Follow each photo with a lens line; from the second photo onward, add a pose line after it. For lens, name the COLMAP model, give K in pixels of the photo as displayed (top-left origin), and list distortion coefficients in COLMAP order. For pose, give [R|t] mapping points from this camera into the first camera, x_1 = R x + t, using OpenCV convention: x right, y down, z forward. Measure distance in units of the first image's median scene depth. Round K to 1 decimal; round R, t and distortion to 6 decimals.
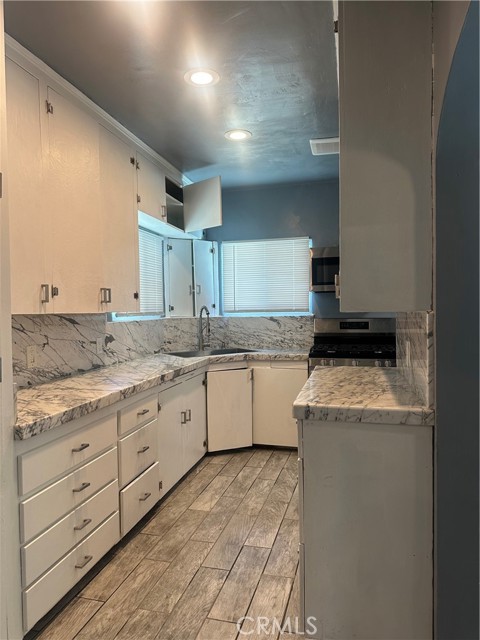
lens RADIAL K [[441.9, 0, 238.6], [0, 441.9, 336.7], [0, 0, 1]] dist [0.004248, 0.000767]
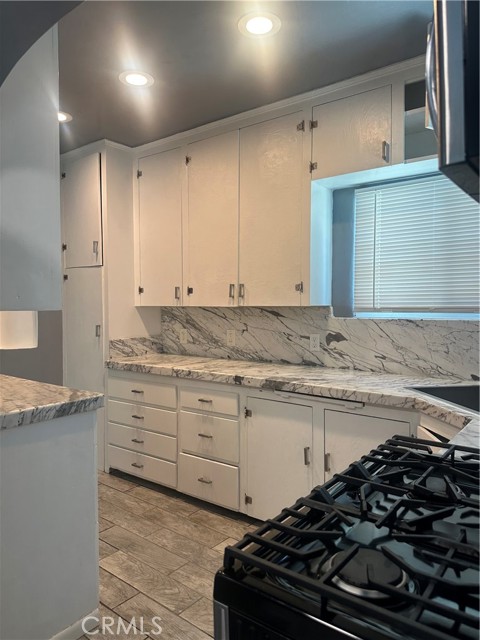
lens RADIAL K [[454.2, 0, 238.5], [0, 454.2, 308.1], [0, 0, 1]] dist [0.005491, -0.002257]
pose [[-0.382488, 0.032425, -0.923391, 0.696566], [-0.047385, 0.997381, 0.054652, -0.106398], [0.922744, 0.064659, -0.379950, 1.354741]]
